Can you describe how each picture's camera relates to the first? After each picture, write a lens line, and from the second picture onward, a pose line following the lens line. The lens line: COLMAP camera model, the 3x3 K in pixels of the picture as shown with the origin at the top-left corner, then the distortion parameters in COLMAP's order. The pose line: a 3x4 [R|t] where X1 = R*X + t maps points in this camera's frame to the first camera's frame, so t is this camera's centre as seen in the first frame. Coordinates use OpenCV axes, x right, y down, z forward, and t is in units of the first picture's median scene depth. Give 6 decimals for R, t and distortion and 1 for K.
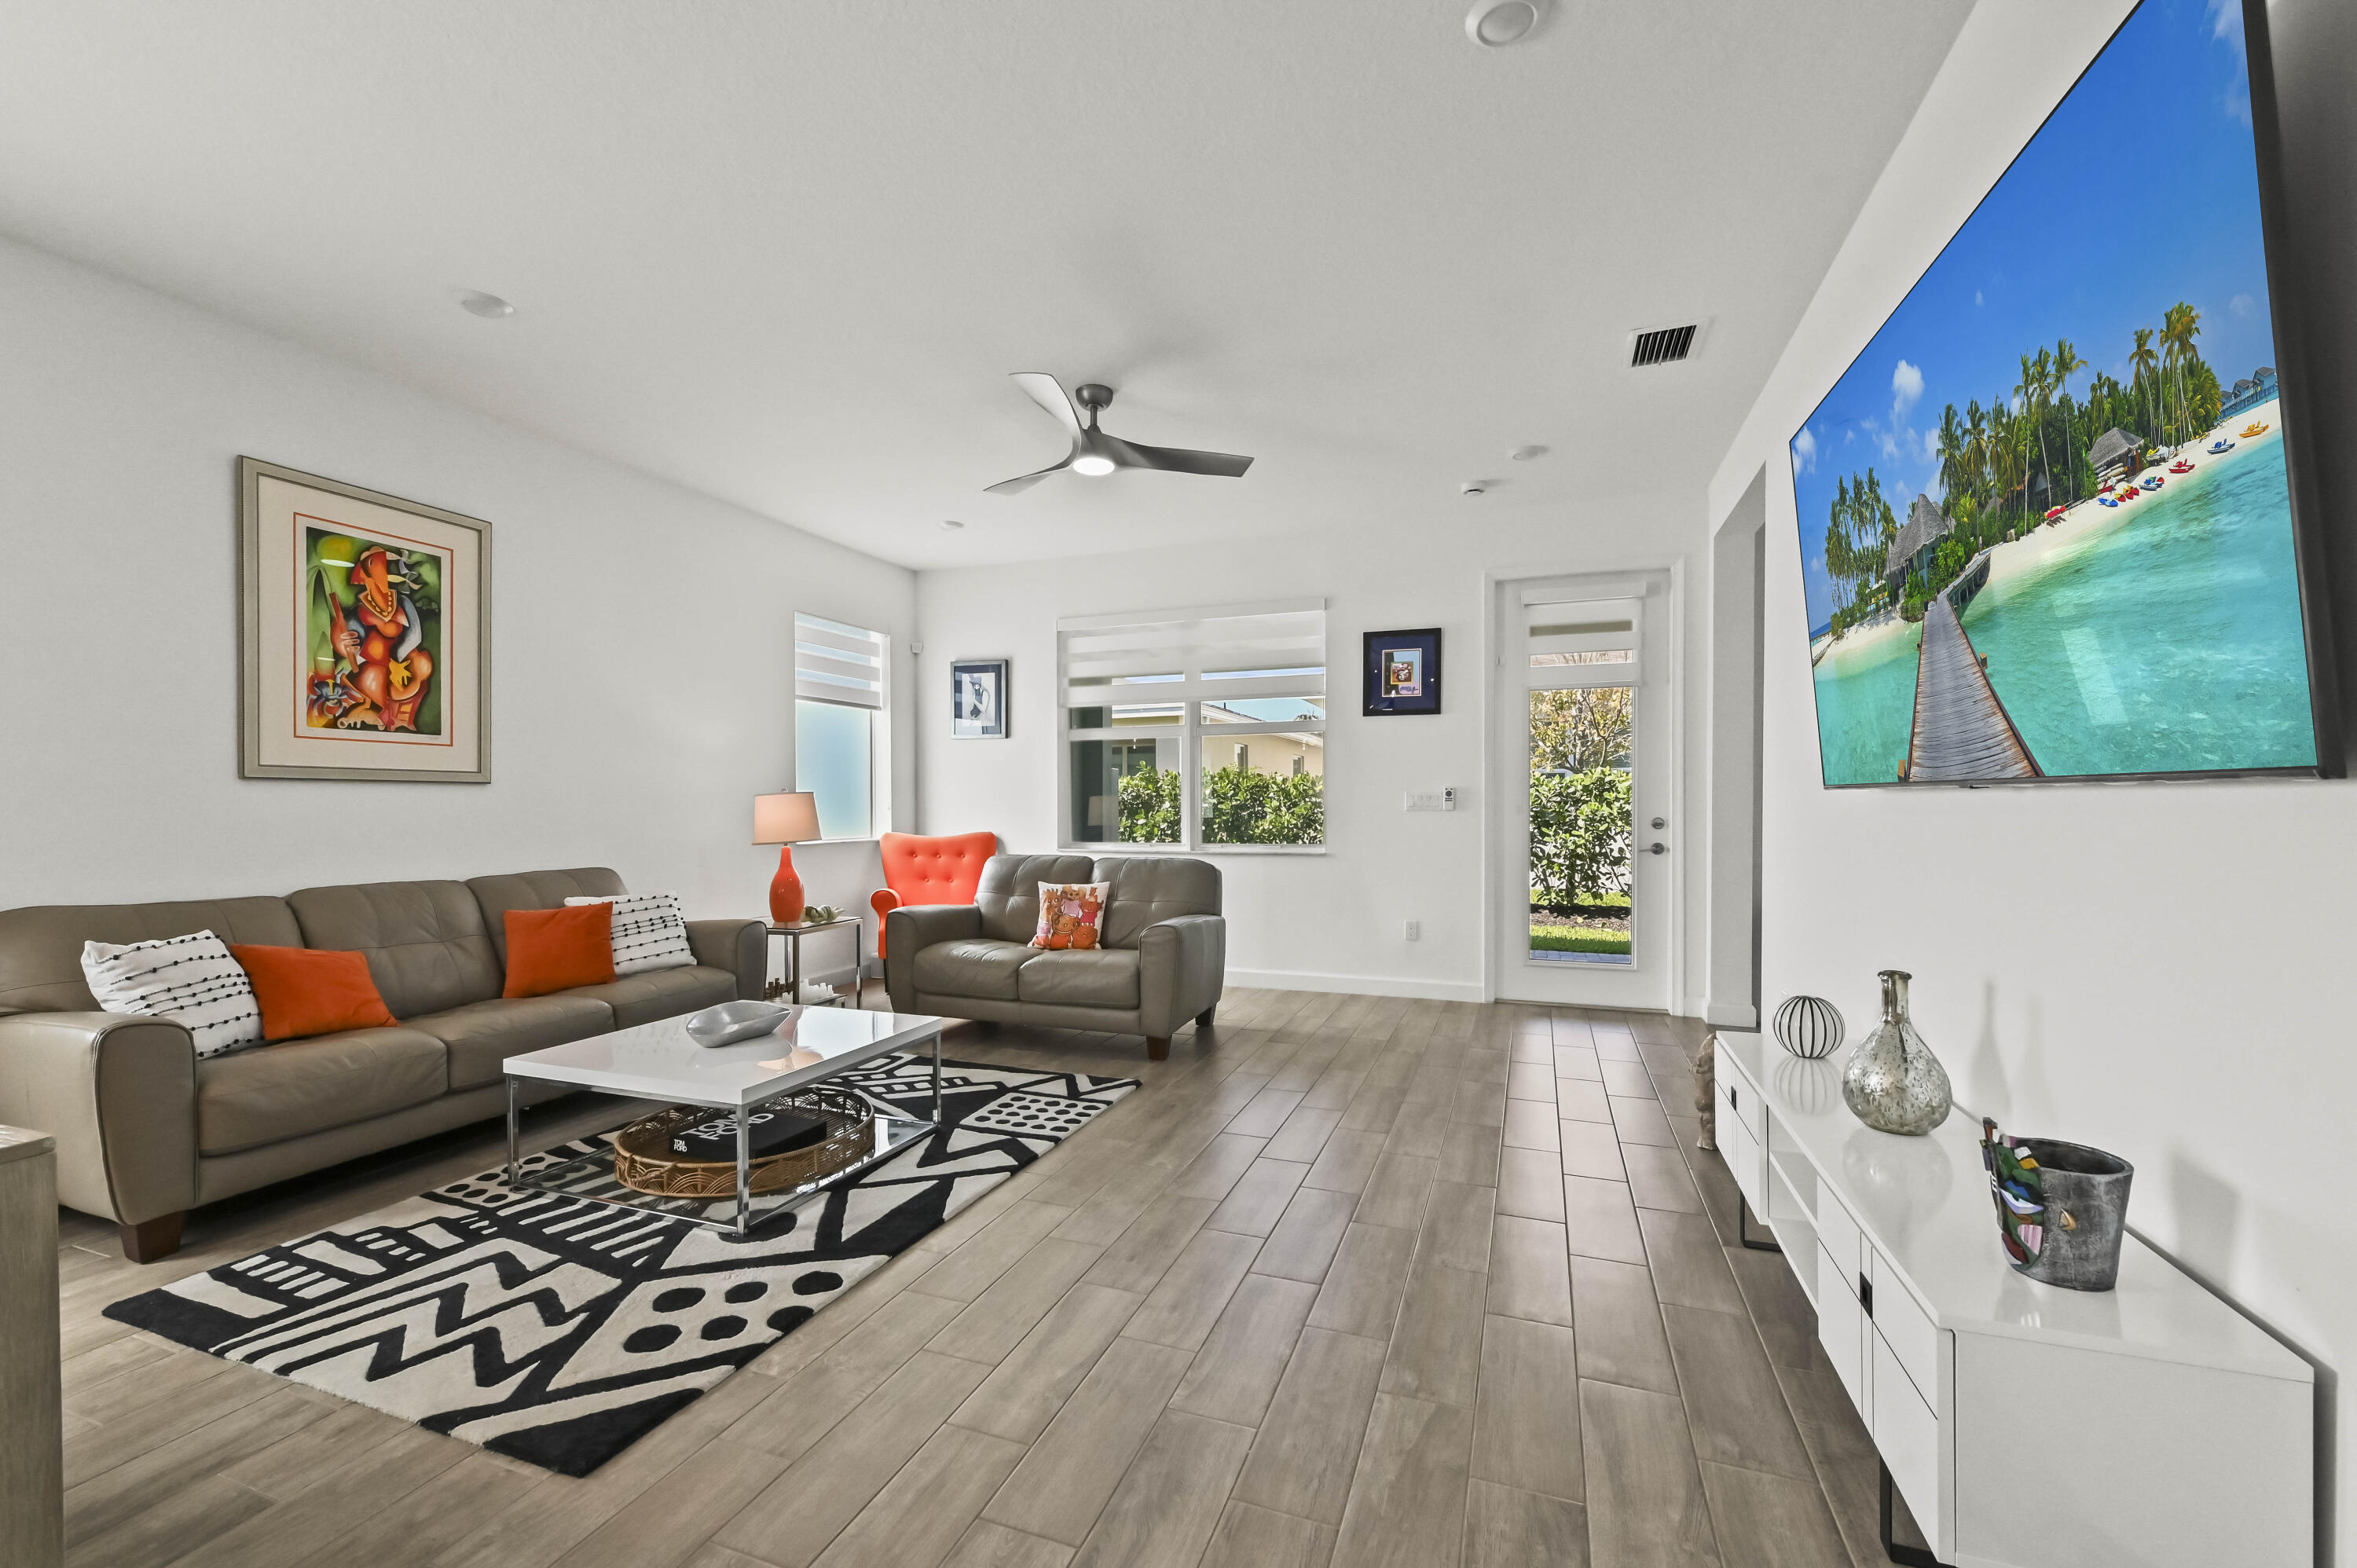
lens RADIAL K [[947.3, 0, 1195.8], [0, 947.3, 819.7], [0, 0, 1]] dist [0.001356, 0.000889]
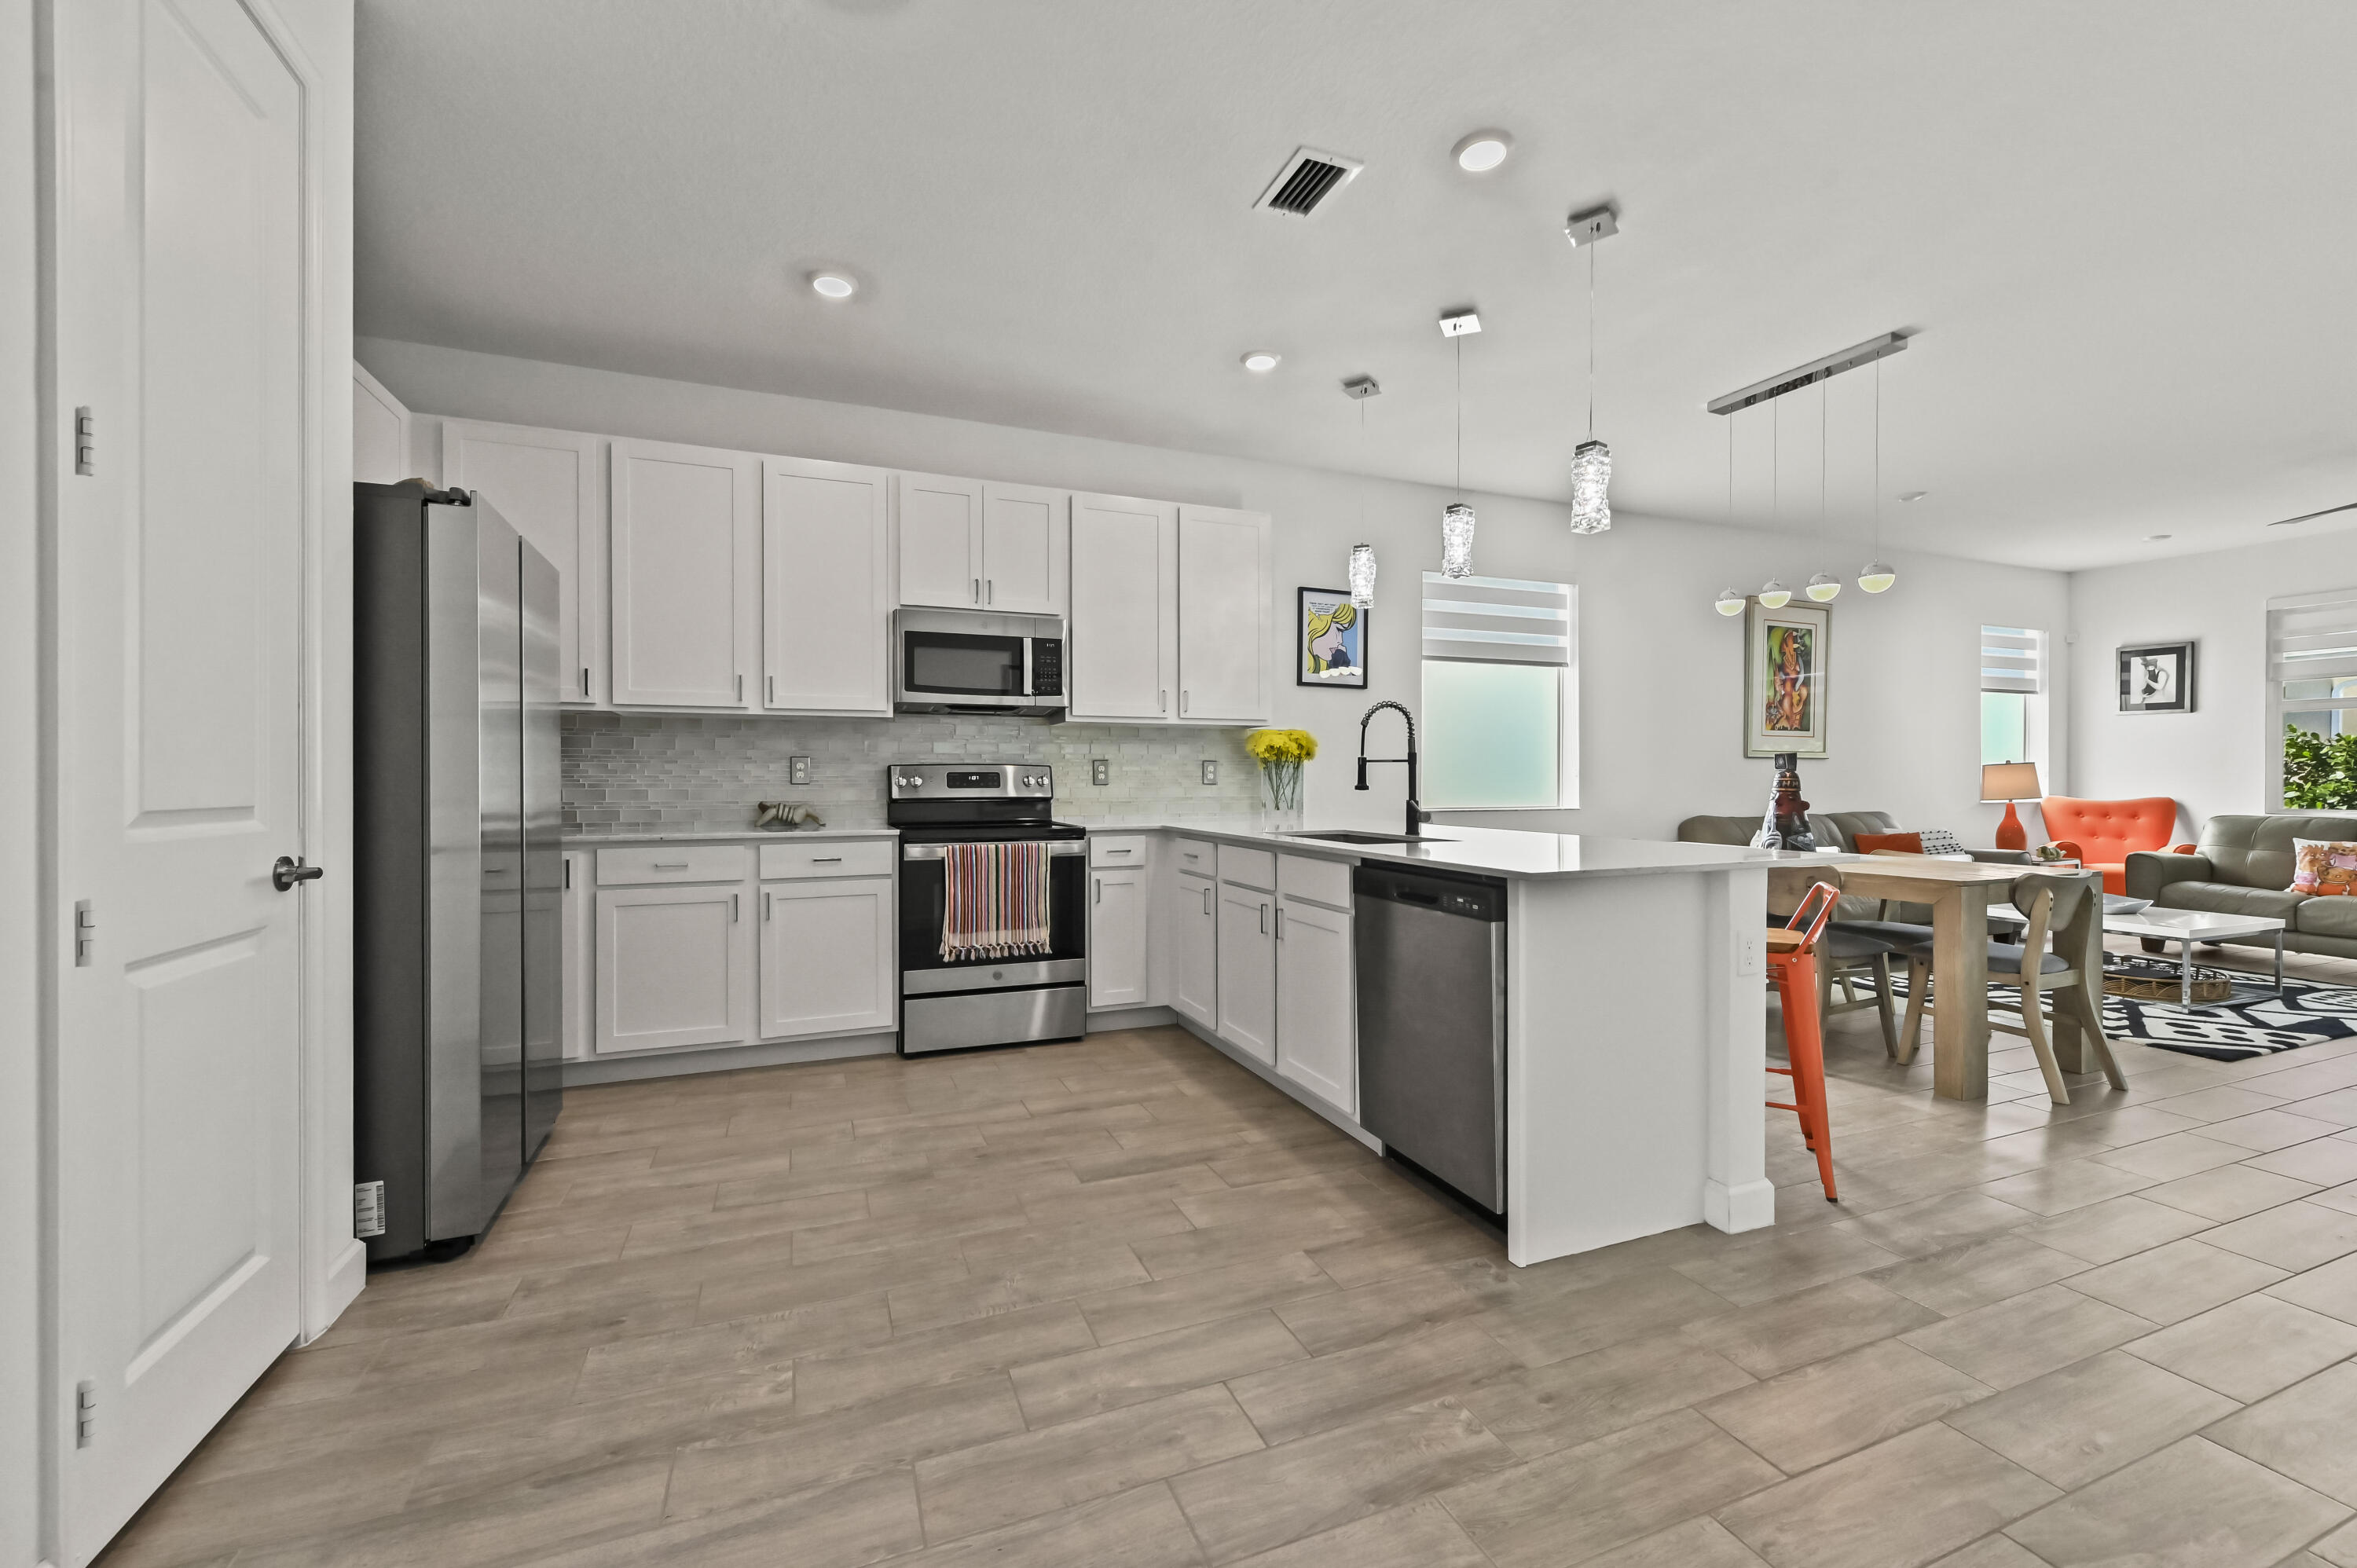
lens RADIAL K [[947.3, 0, 1177.2], [0, 947.3, 777.1], [0, 0, 1]] dist [0.001356, 0.000889]
pose [[0.666018, 0.005758, -0.745913, -0.258316], [-0.016259, 0.999845, -0.006799, 0.025798], [0.745758, 0.016657, 0.666008, -0.995877]]
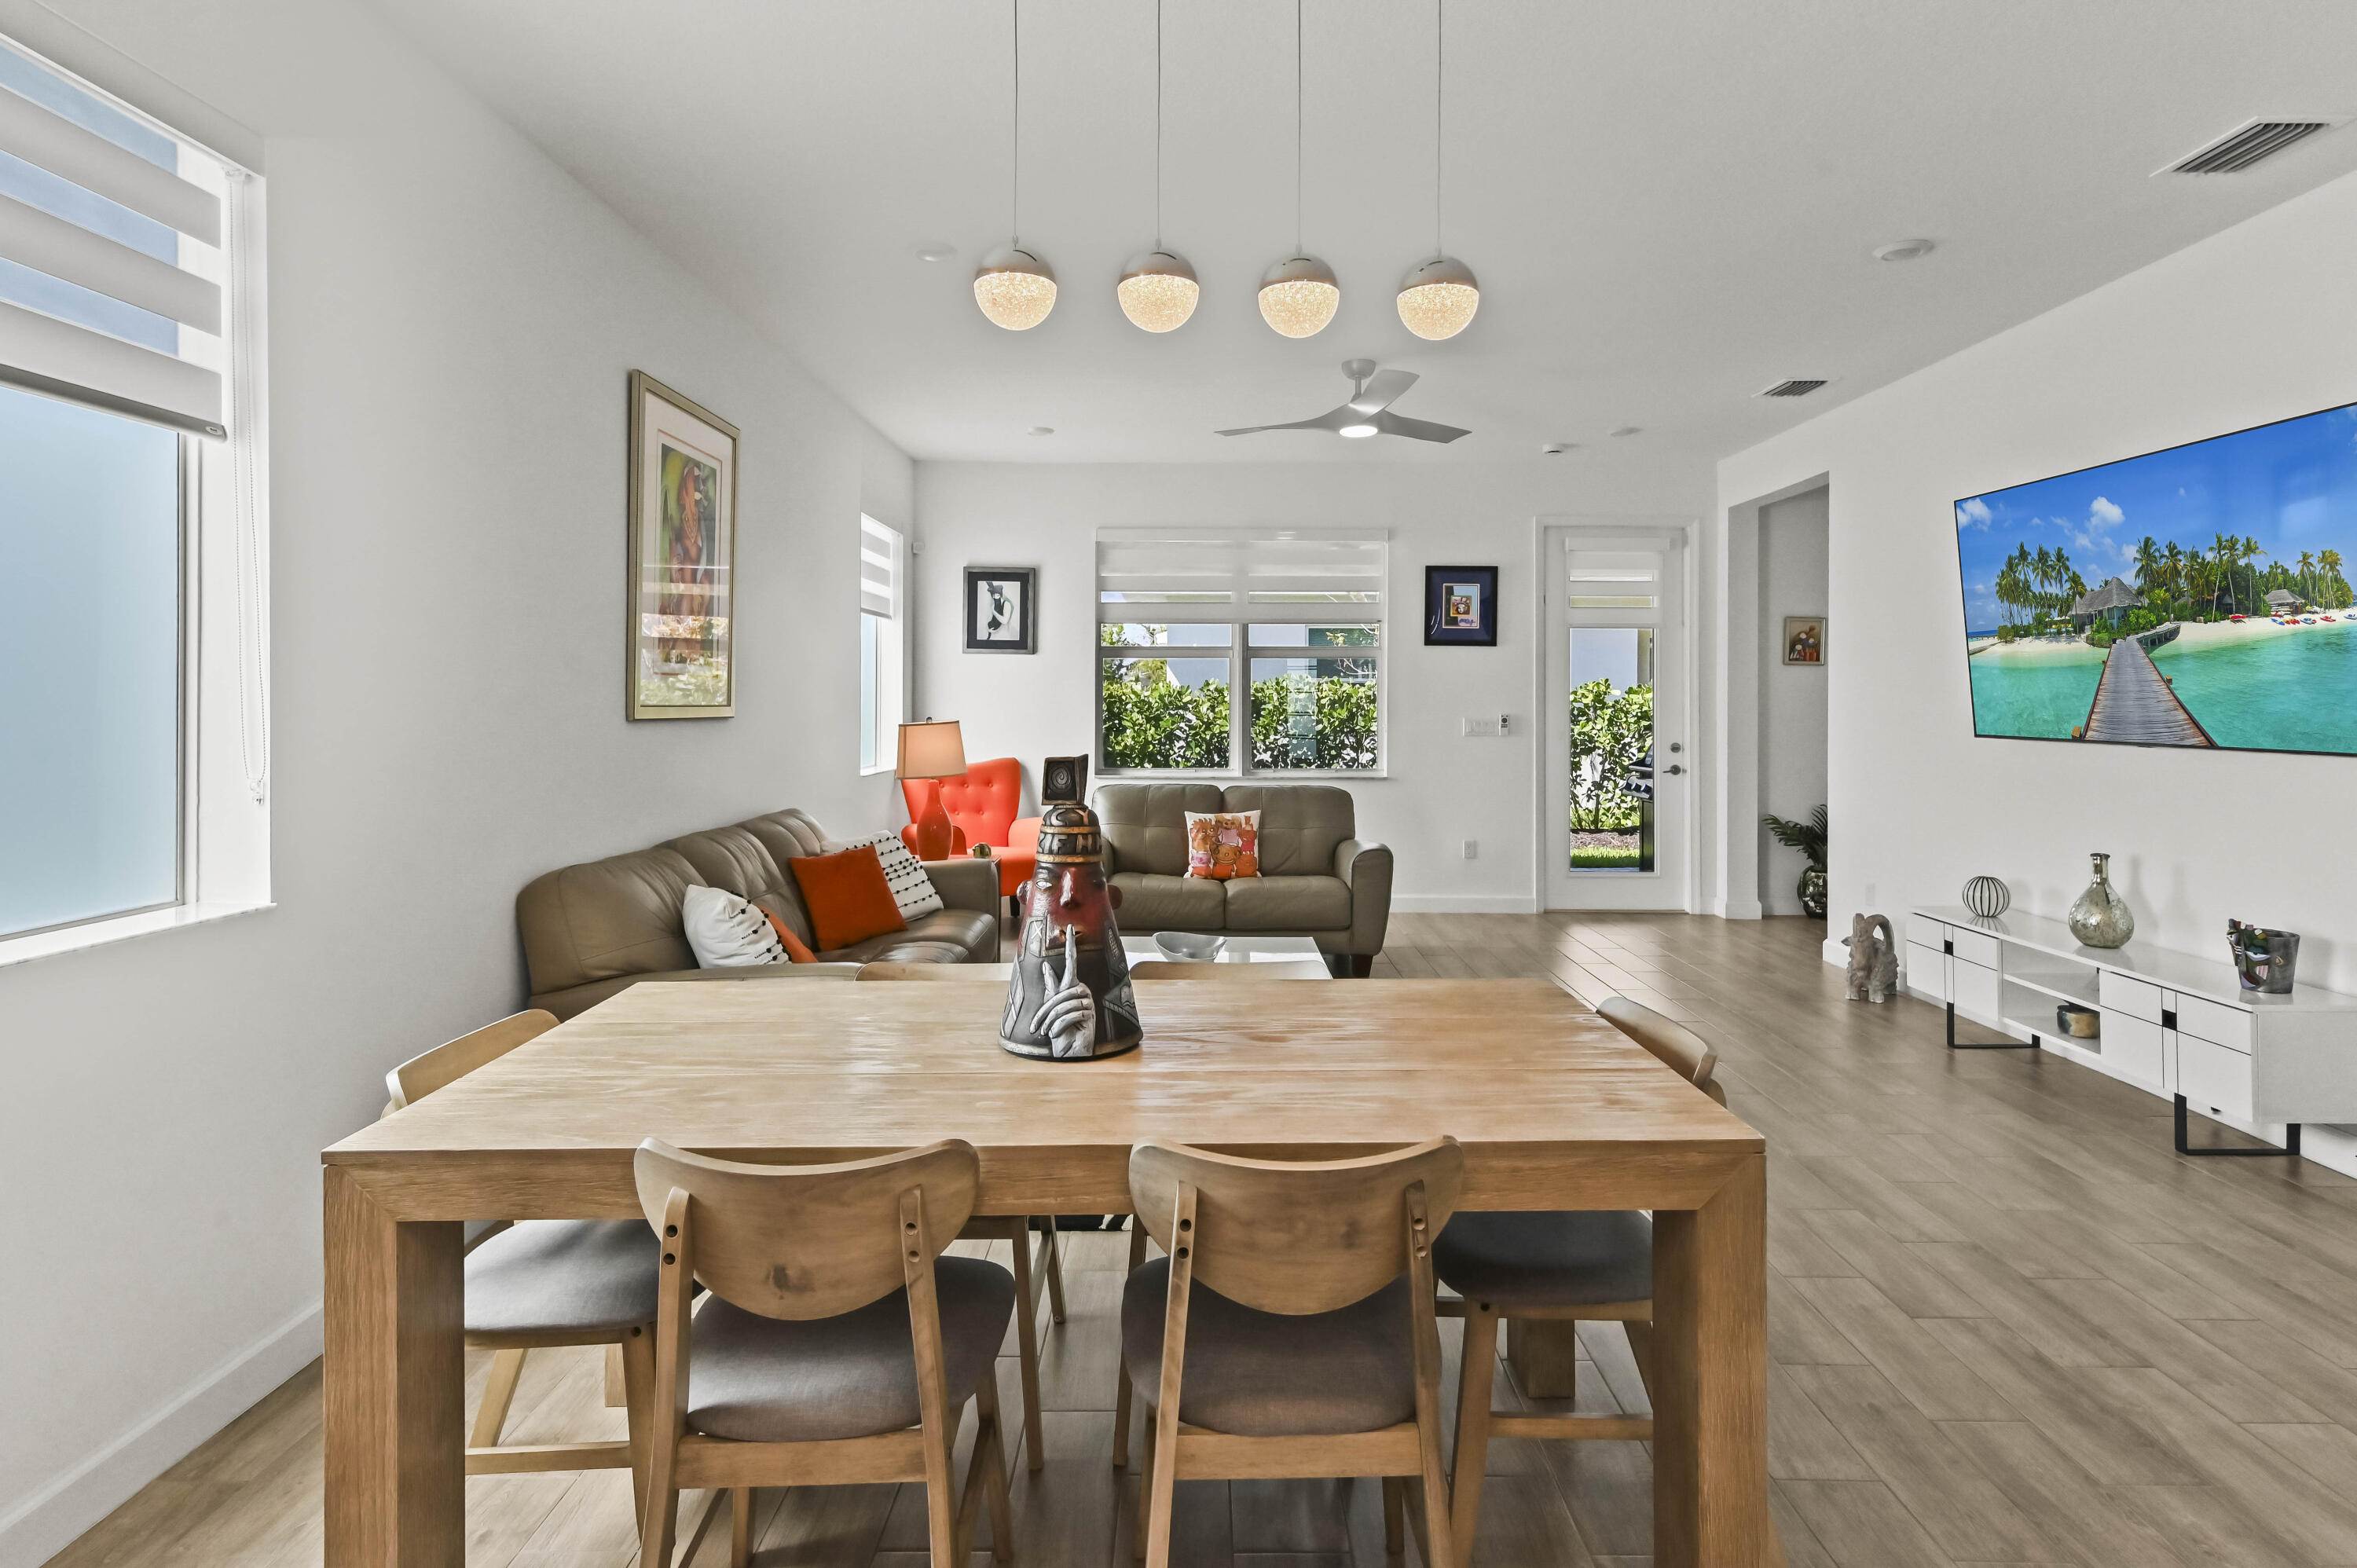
lens RADIAL K [[1218.0, 0, 1197.2], [0, 1218.0, 697.4], [0, 0, 1]] dist [0.017329, -0.002378]
pose [[0.937822, 0.008017, 0.347023, -0.737376], [-0.001266, 0.999806, -0.019678, -0.035167], [-0.347113, 0.018016, 0.937650, -0.242659]]
